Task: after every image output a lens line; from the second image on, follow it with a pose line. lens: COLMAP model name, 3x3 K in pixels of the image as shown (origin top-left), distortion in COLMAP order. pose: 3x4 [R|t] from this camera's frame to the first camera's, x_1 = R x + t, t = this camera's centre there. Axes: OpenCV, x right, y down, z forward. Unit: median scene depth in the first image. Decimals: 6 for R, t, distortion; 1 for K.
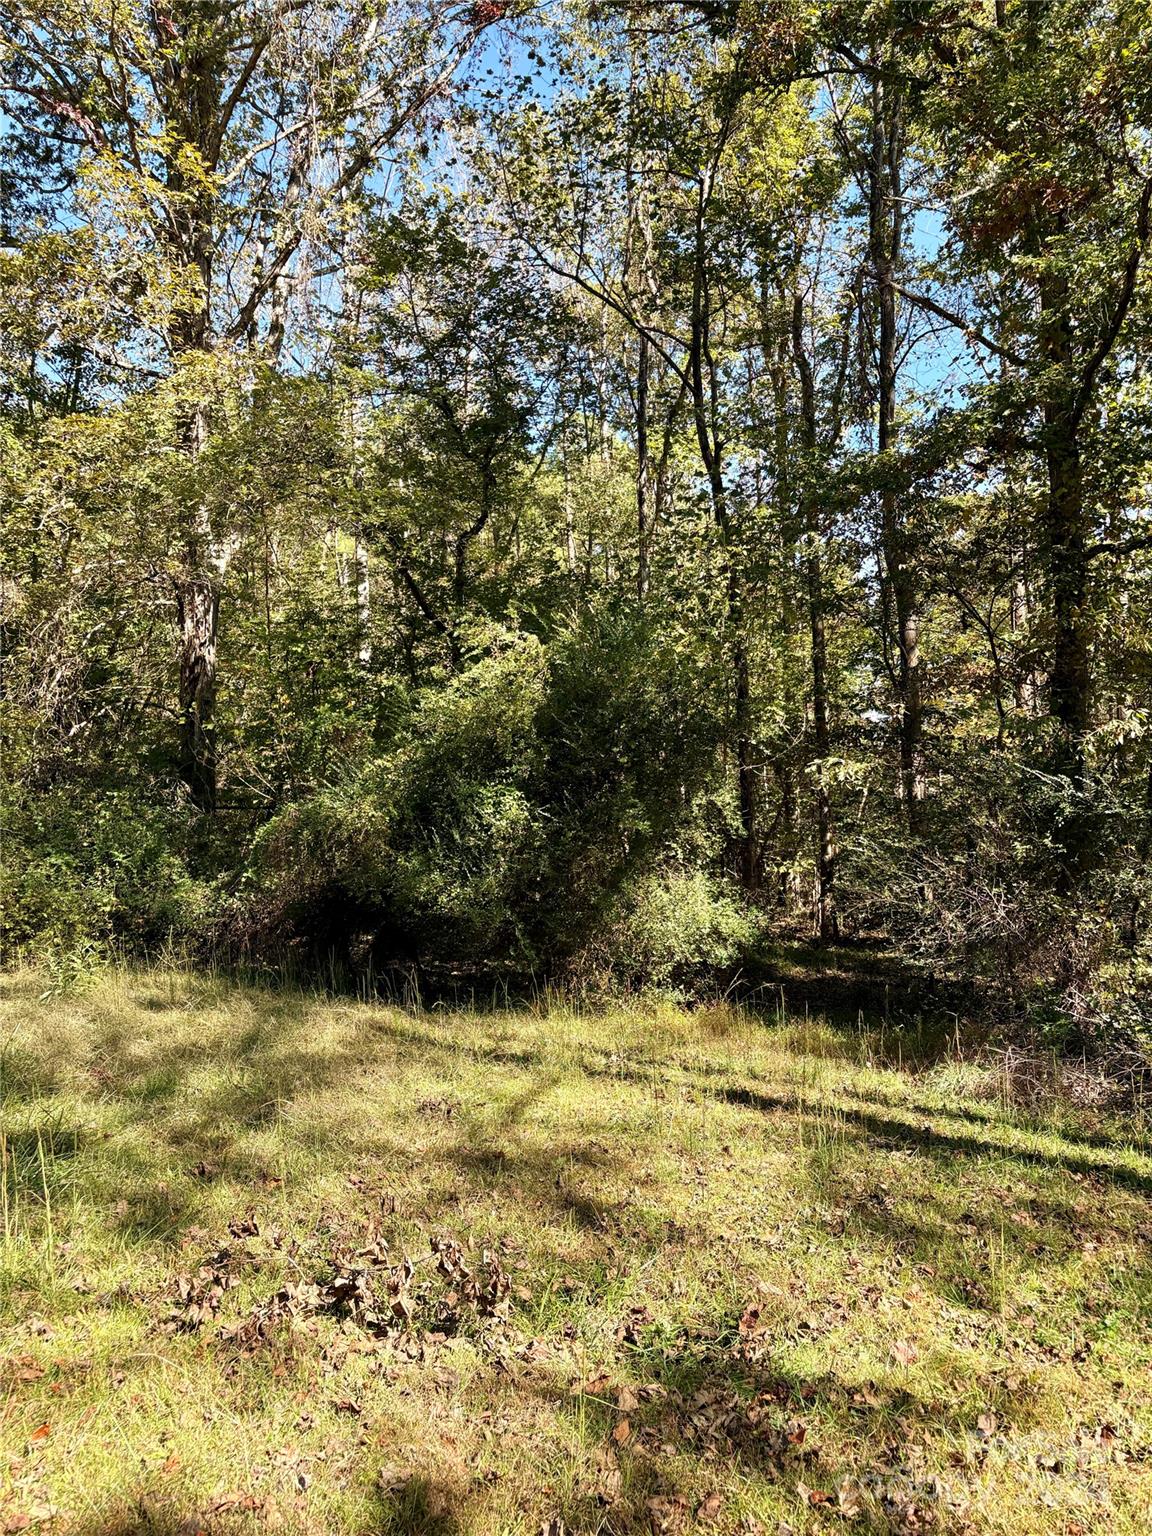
lens RADIAL K [[1158.2, 0, 577.8], [0, 1158.2, 768.5], [0, 0, 1]] dist [0.023031, -0.028323]
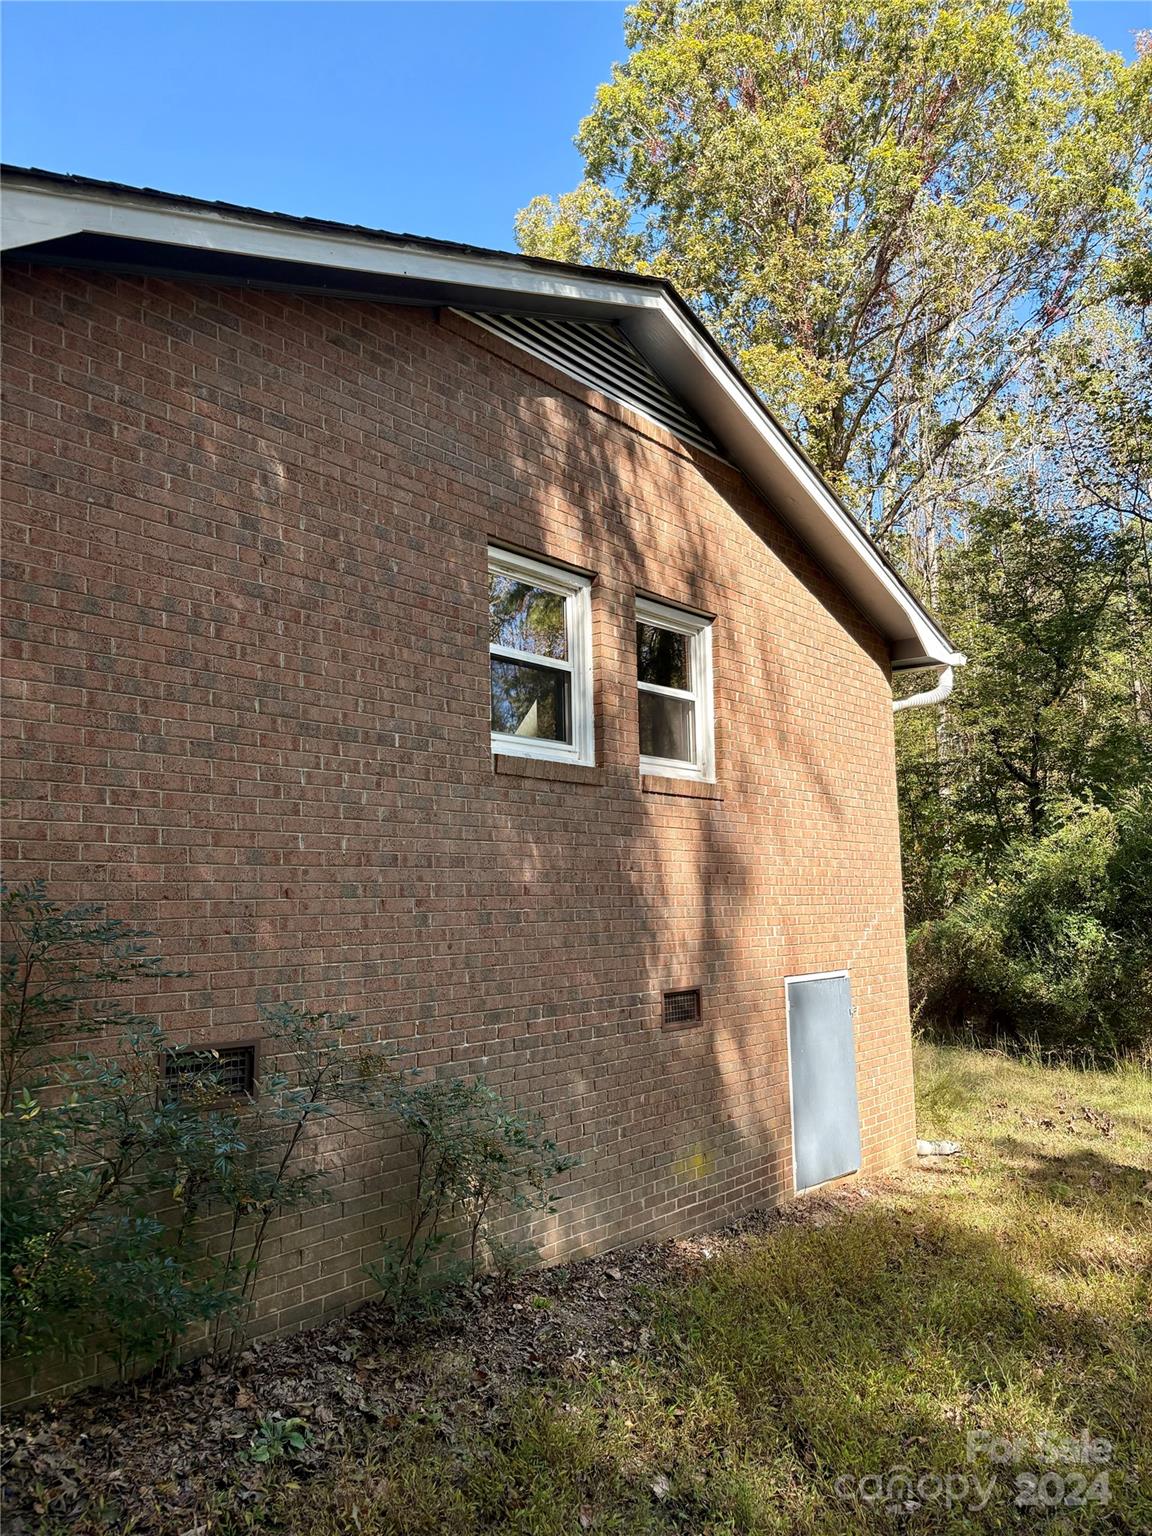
lens RADIAL K [[1158.2, 0, 567.2], [0, 1158.2, 759.9], [0, 0, 1]] dist [0.023031, -0.028323]
pose [[0.892786, -0.031079, -0.449408, 0.016569], [-0.009048, 0.996179, -0.086865, -0.045982], [0.450390, 0.081618, 0.889093, -0.589515]]
